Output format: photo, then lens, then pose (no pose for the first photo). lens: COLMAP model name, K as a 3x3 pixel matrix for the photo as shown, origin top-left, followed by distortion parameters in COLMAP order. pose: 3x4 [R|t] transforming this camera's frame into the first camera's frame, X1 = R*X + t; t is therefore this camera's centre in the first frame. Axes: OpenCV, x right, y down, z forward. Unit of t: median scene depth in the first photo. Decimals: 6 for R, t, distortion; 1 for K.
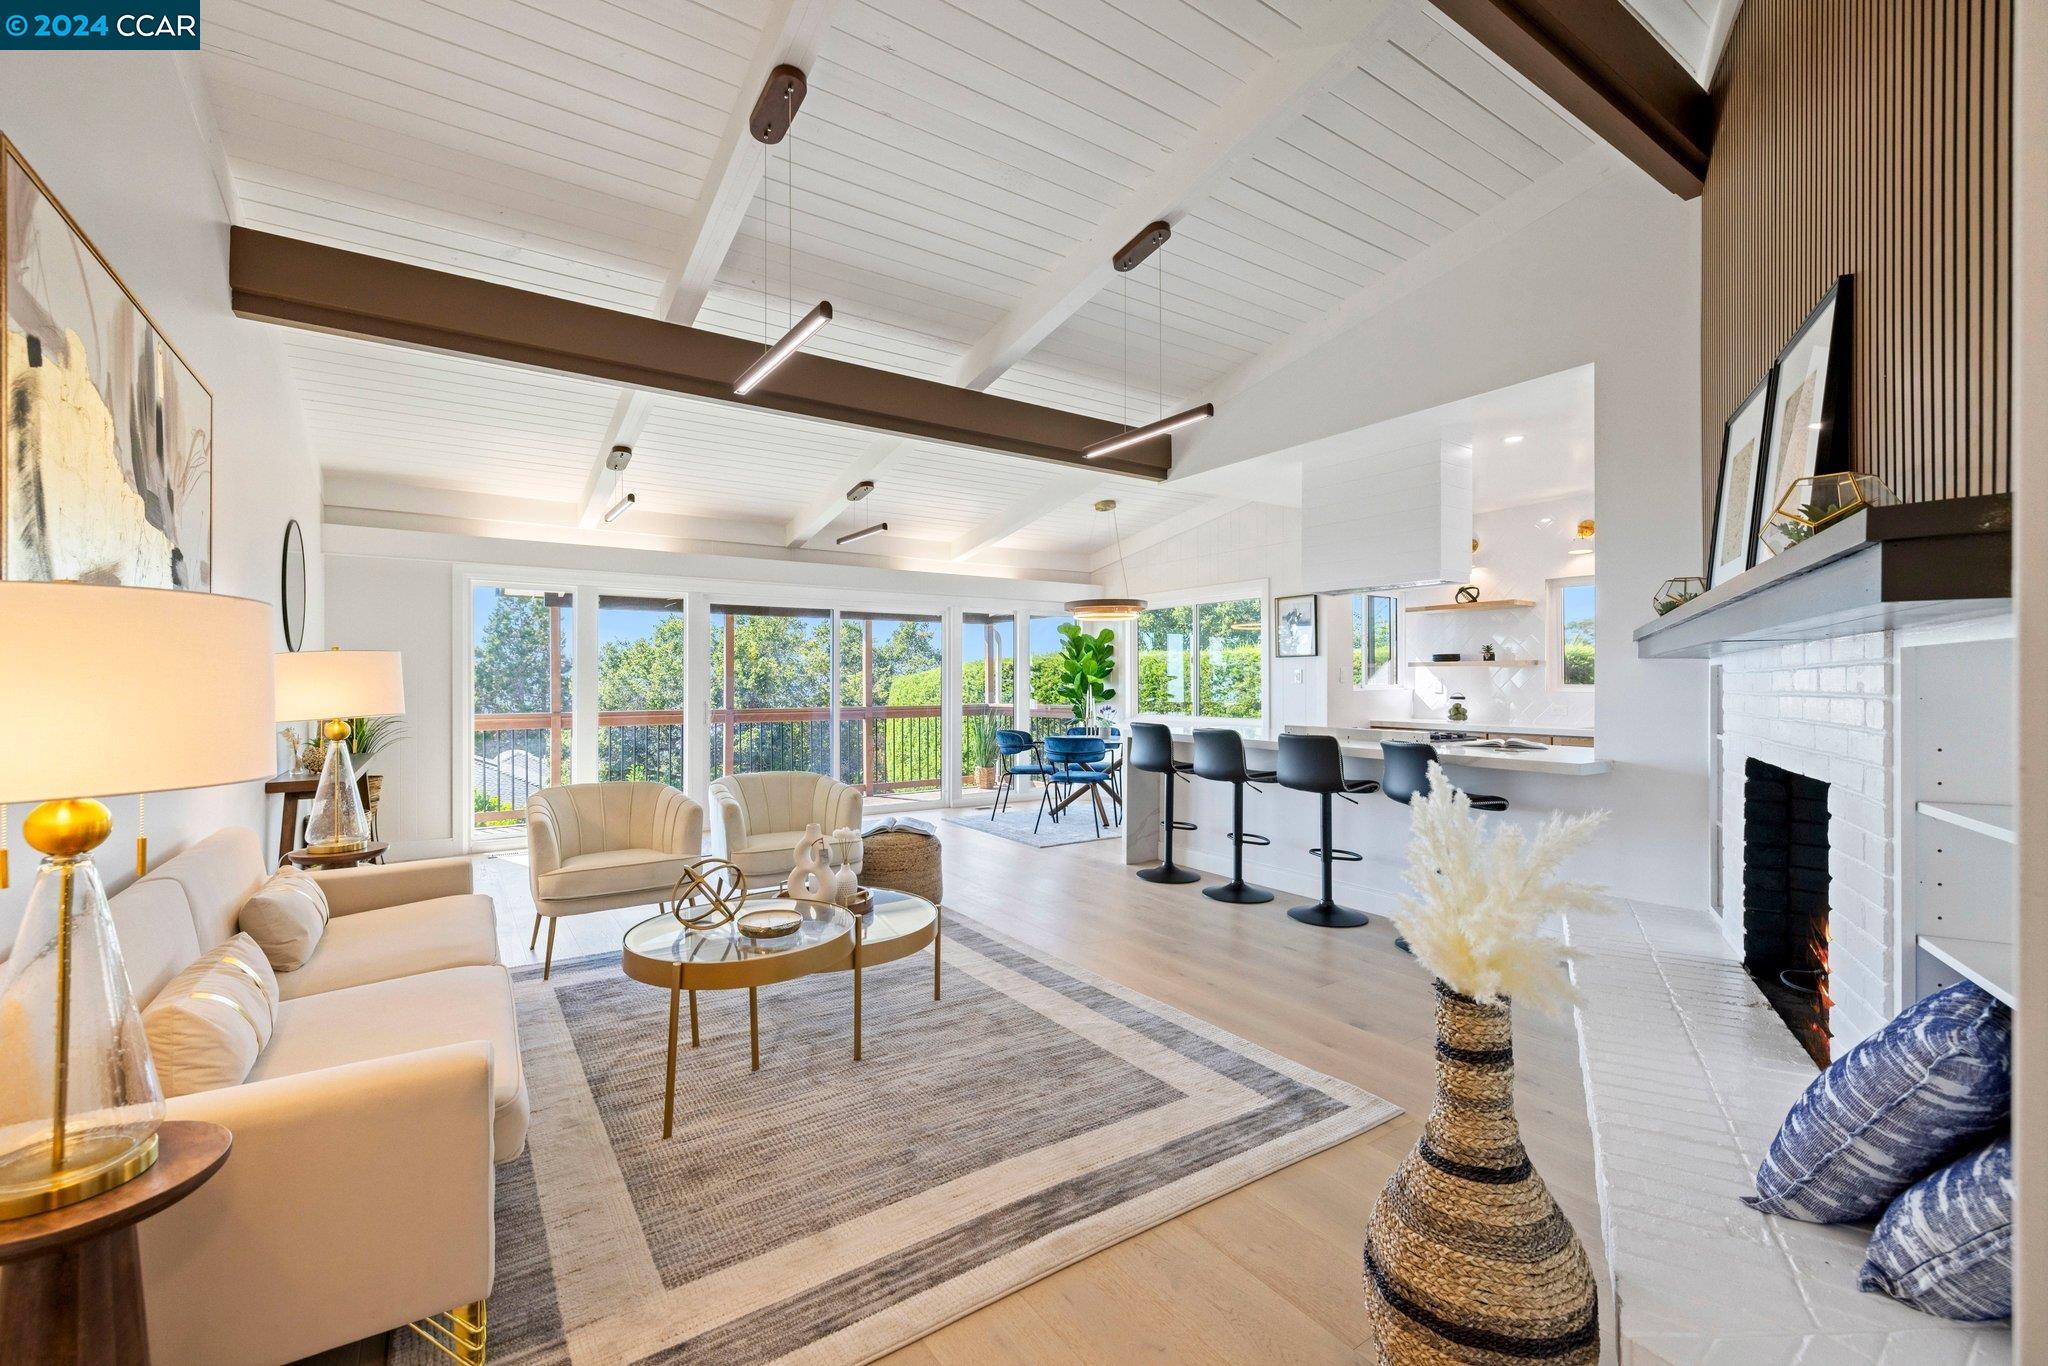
lens RADIAL K [[855.8, 0, 1015.5], [0, 855.8, 682.4], [0, 0, 1]] dist [0.000894, 0.000765]
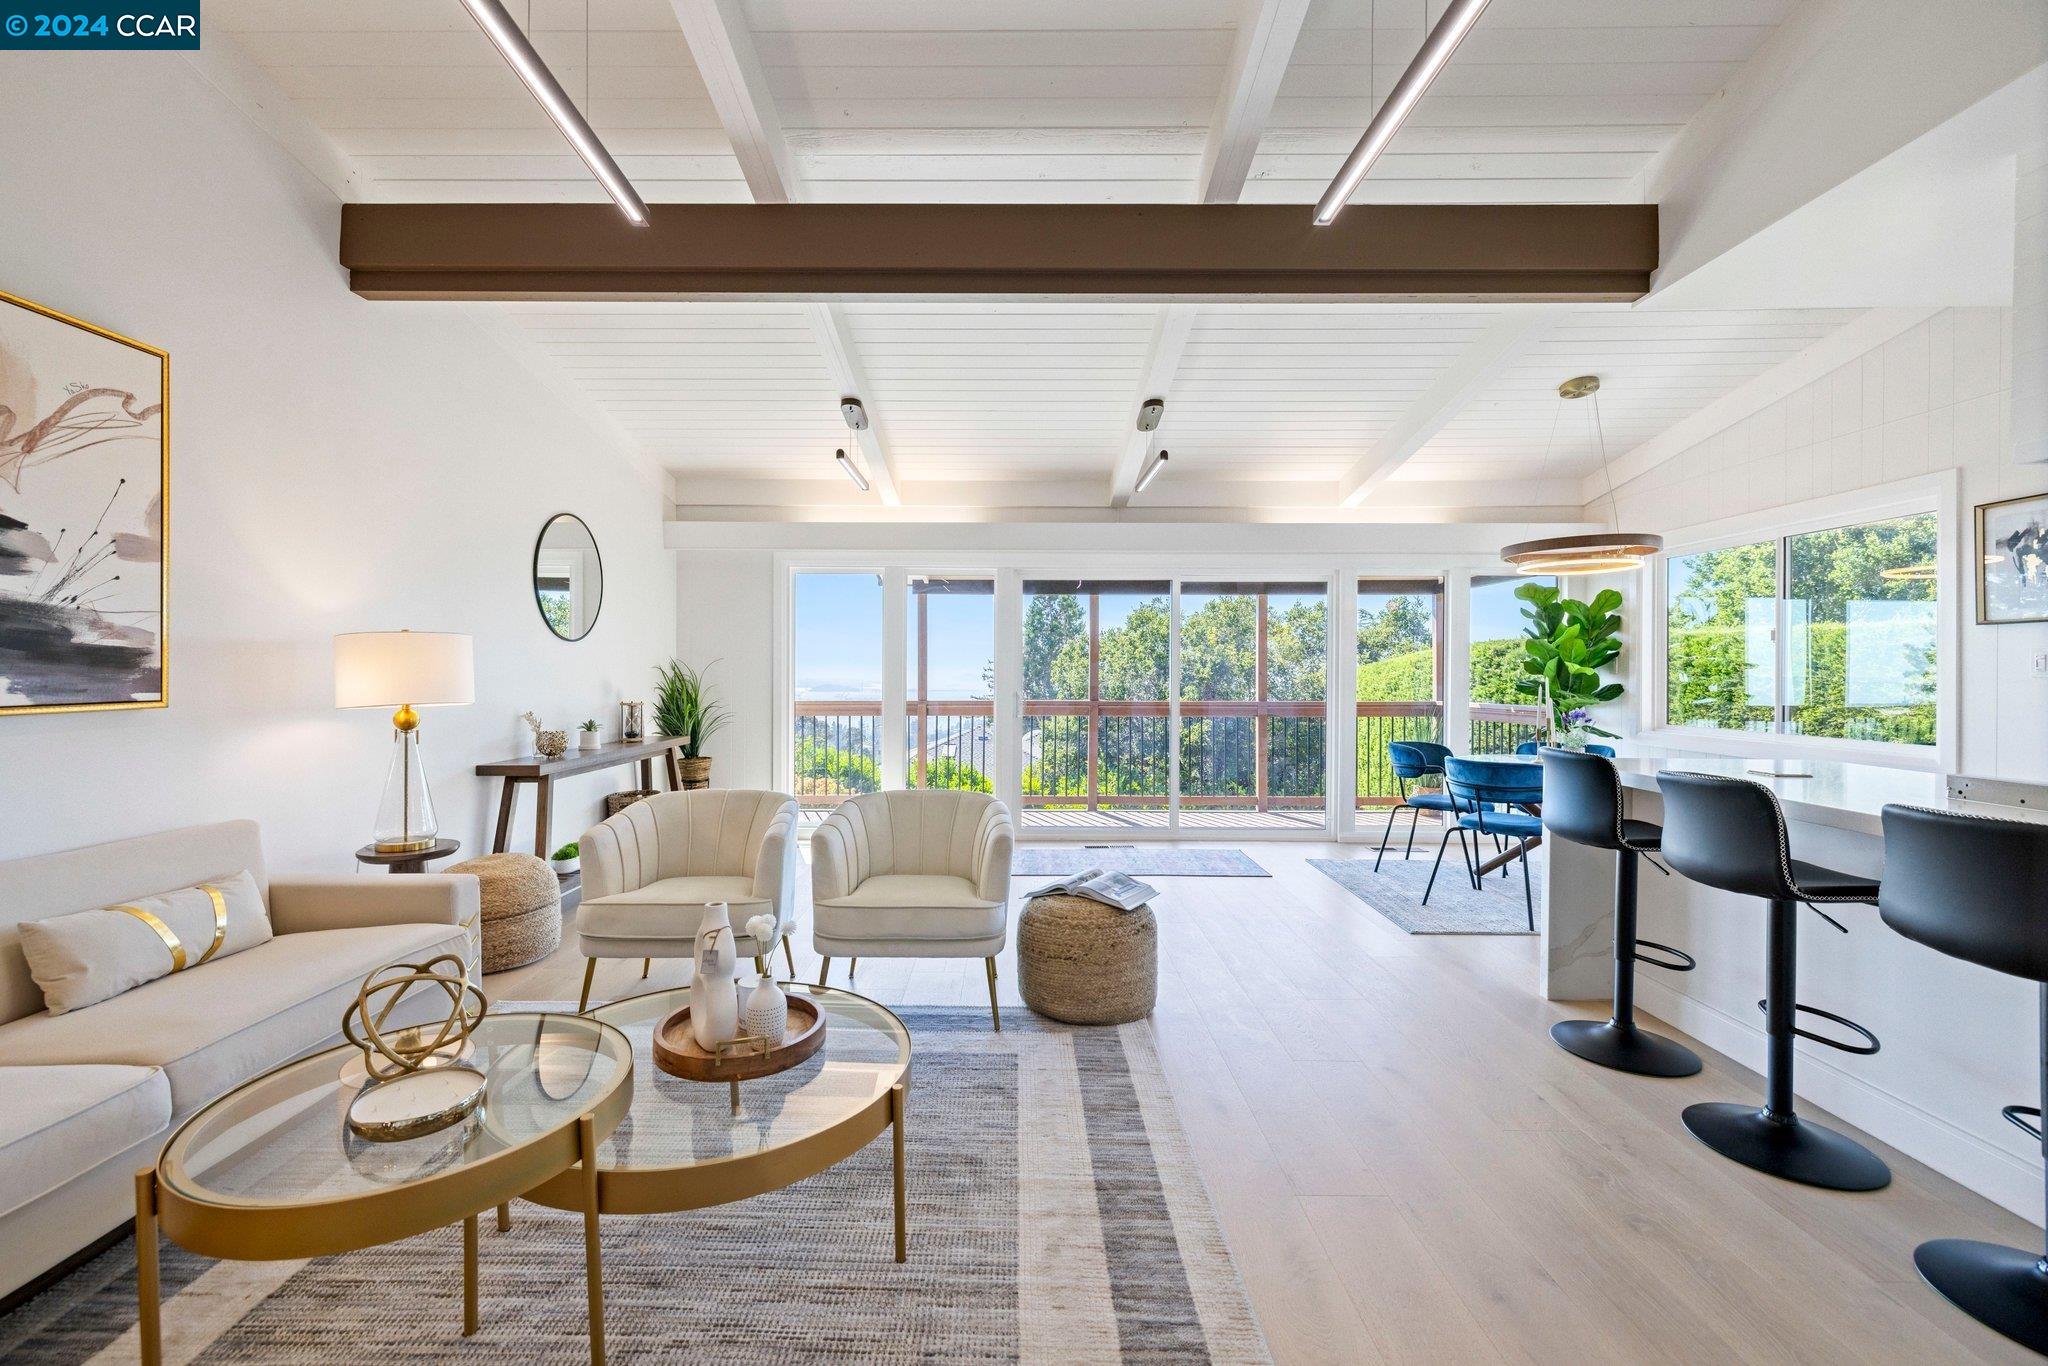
lens RADIAL K [[855.8, 0, 1007.2], [0, 855.8, 675.9], [0, 0, 1]] dist [0.000894, 0.000765]
pose [[0.825517, 0.007664, -0.564325, 0.178752], [-0.004715, 0.999967, 0.006684, -0.000524], [0.564357, -0.002857, 0.825526, 0.399888]]
